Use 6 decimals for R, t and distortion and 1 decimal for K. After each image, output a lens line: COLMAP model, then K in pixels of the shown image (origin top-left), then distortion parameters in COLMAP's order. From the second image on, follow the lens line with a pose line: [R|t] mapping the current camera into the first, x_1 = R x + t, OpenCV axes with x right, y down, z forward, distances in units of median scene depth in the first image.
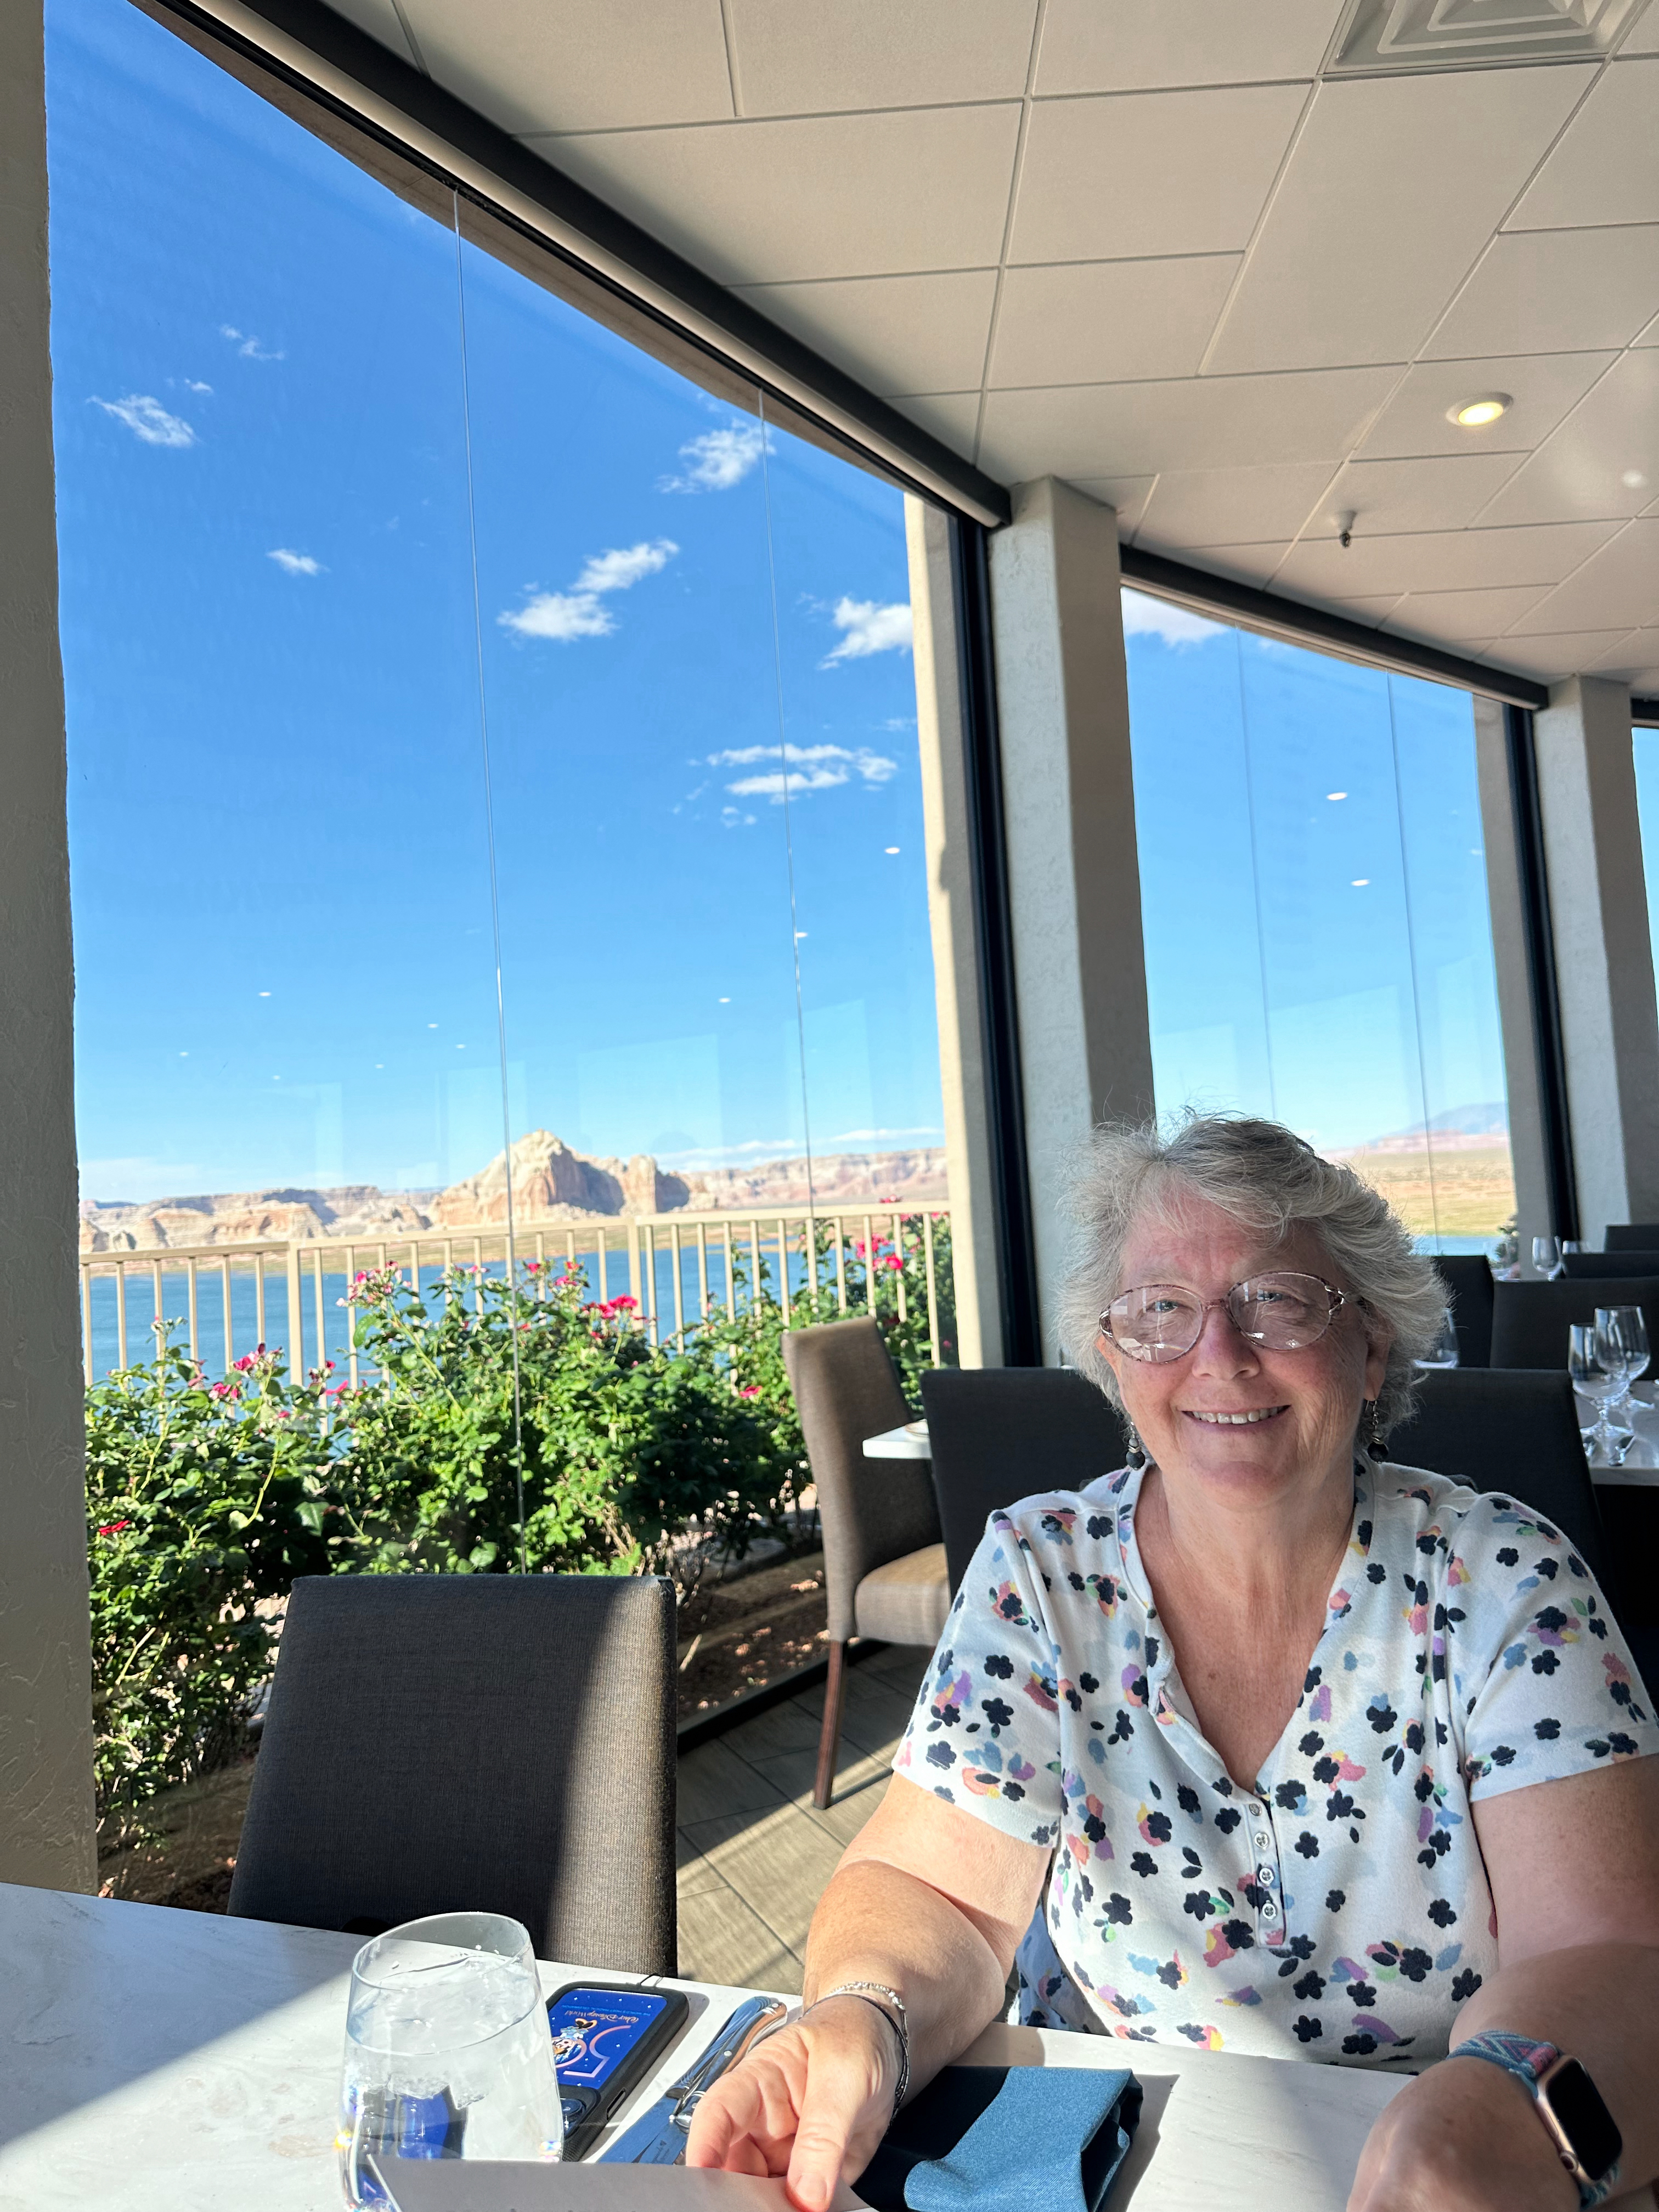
lens RADIAL K [[1574.3, 0, 829.5], [0, 1574.3, 1106.0], [0, 0, 1]] dist [0.097538, -0.097185]
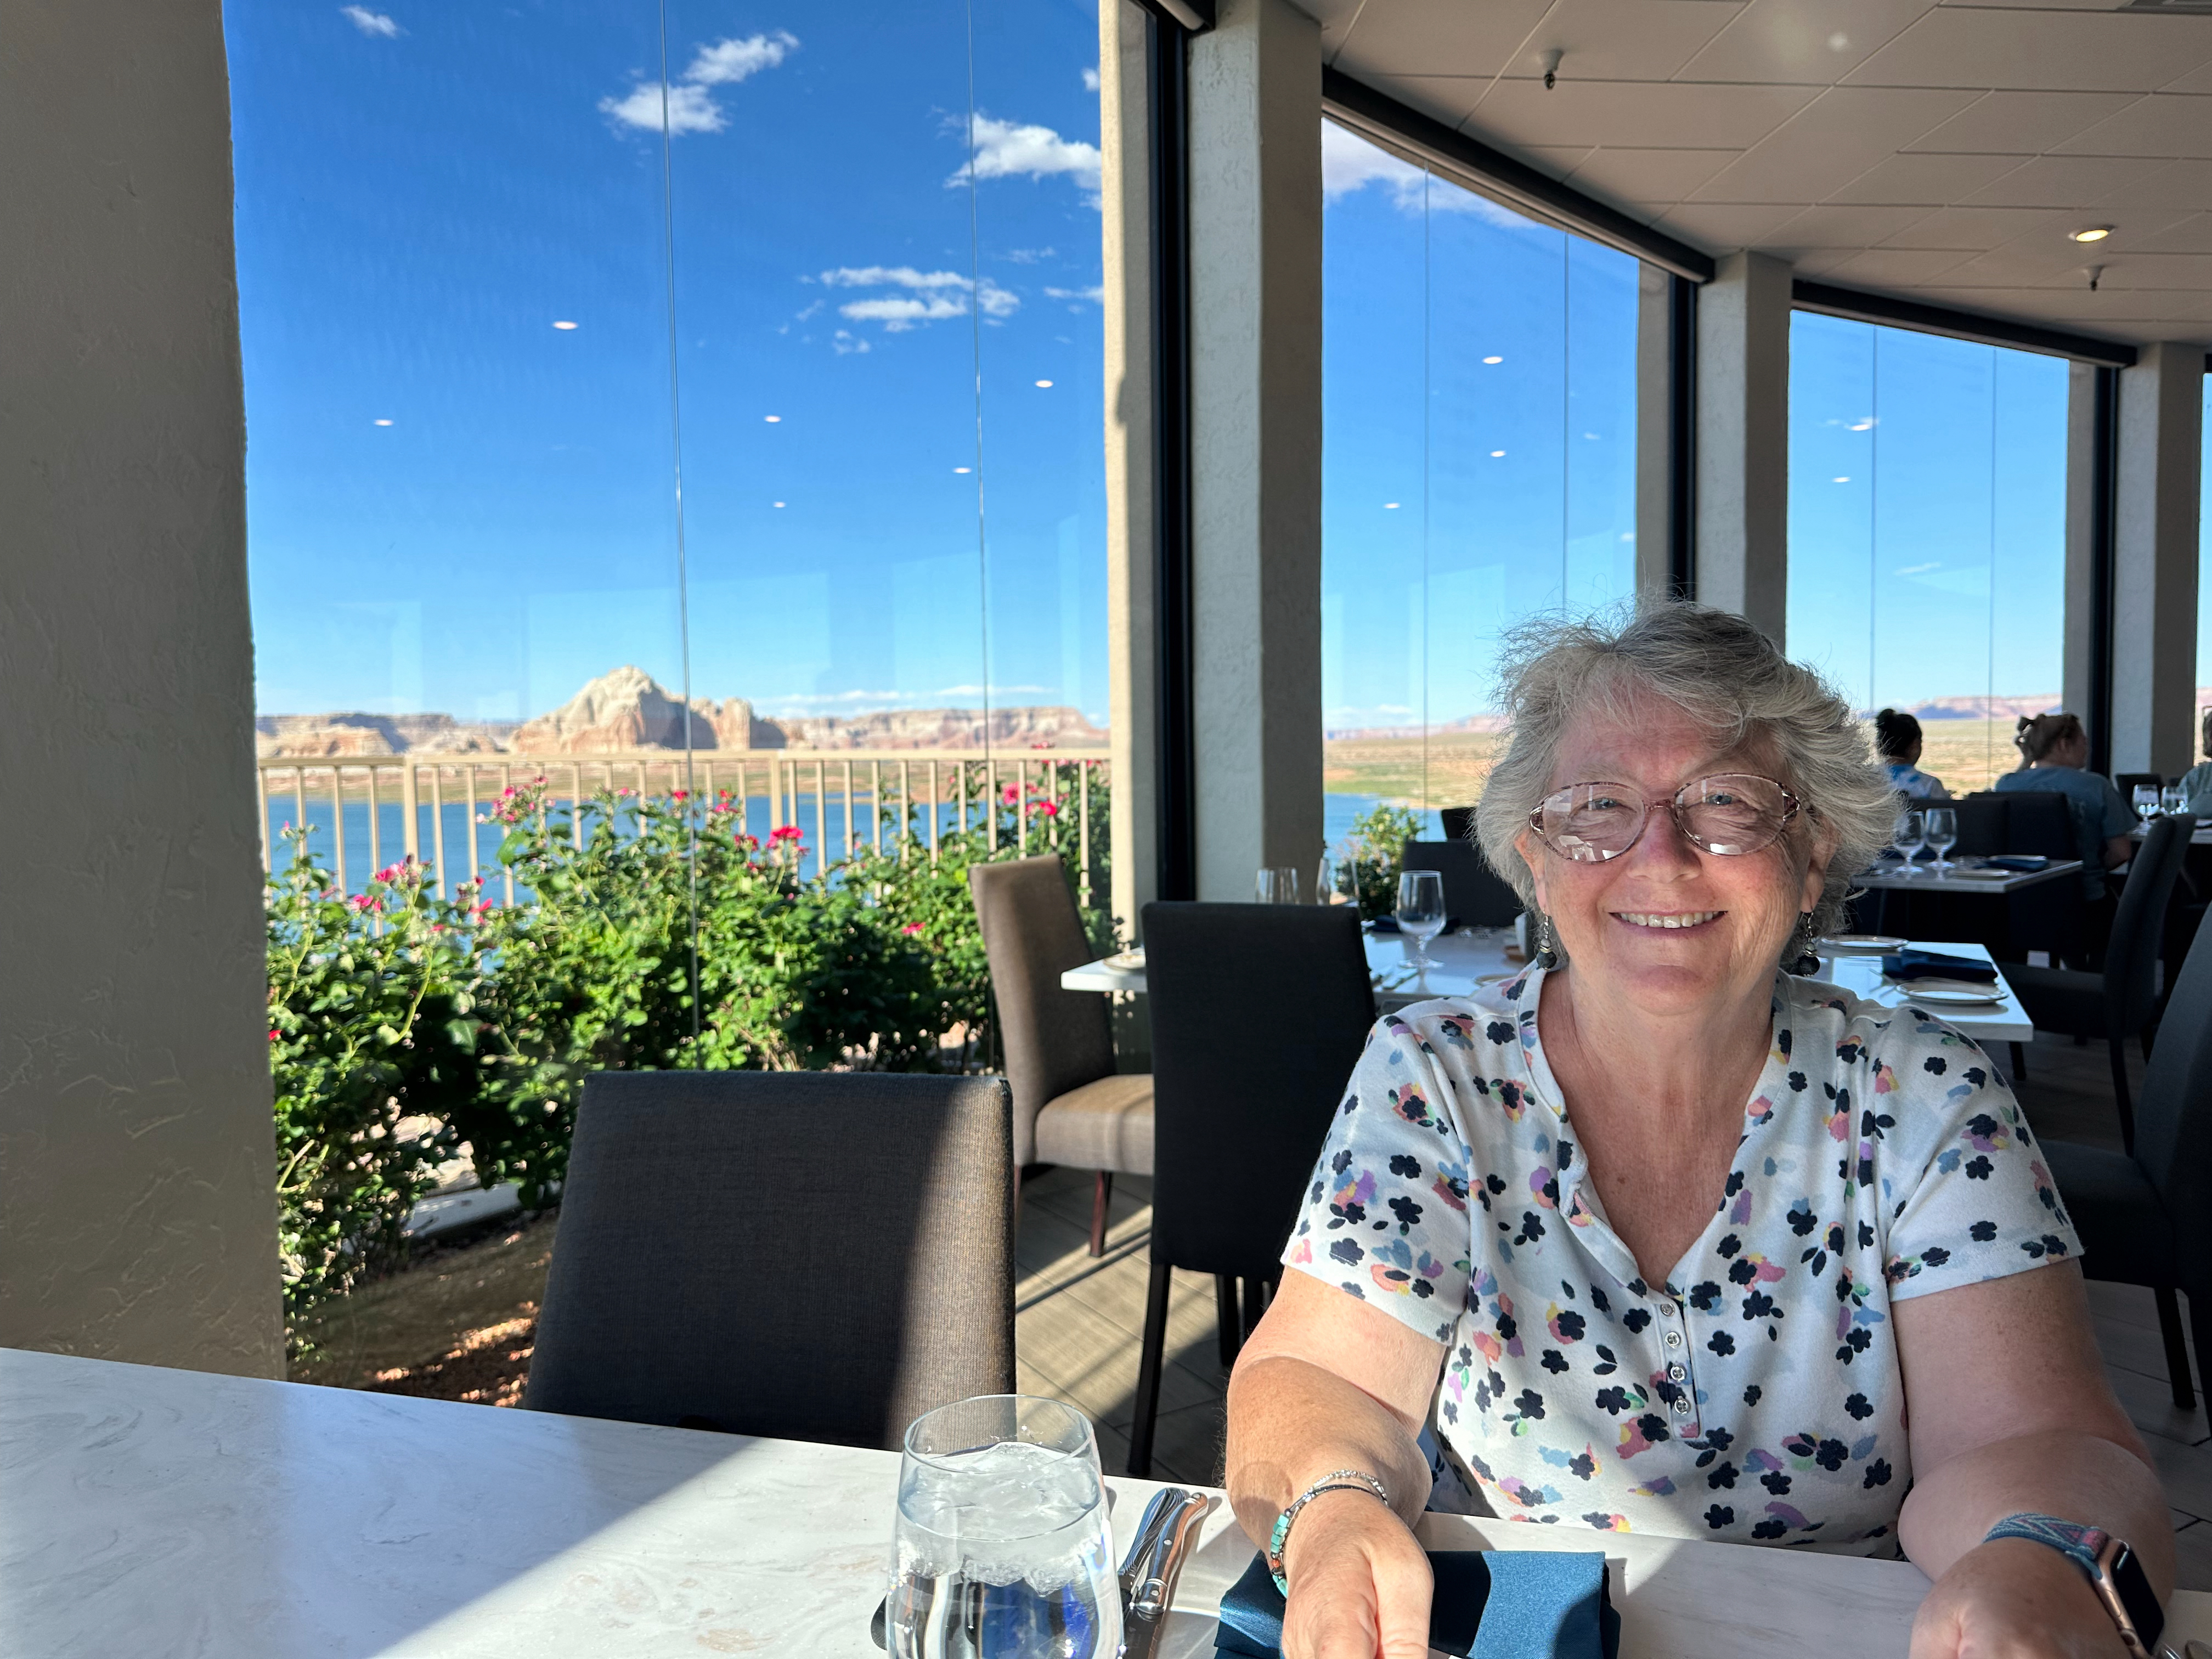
lens RADIAL K [[1573.2, 0, 1106.8], [0, 1573.2, 836.3], [0, 0, 1]] dist [0.125783, -0.175436]
pose [[0.992516, 0.041446, 0.114862, -0.188322], [-0.053650, 0.992994, 0.105287, 0.059172], [-0.109694, -0.110661, 0.987786, 0.087547]]
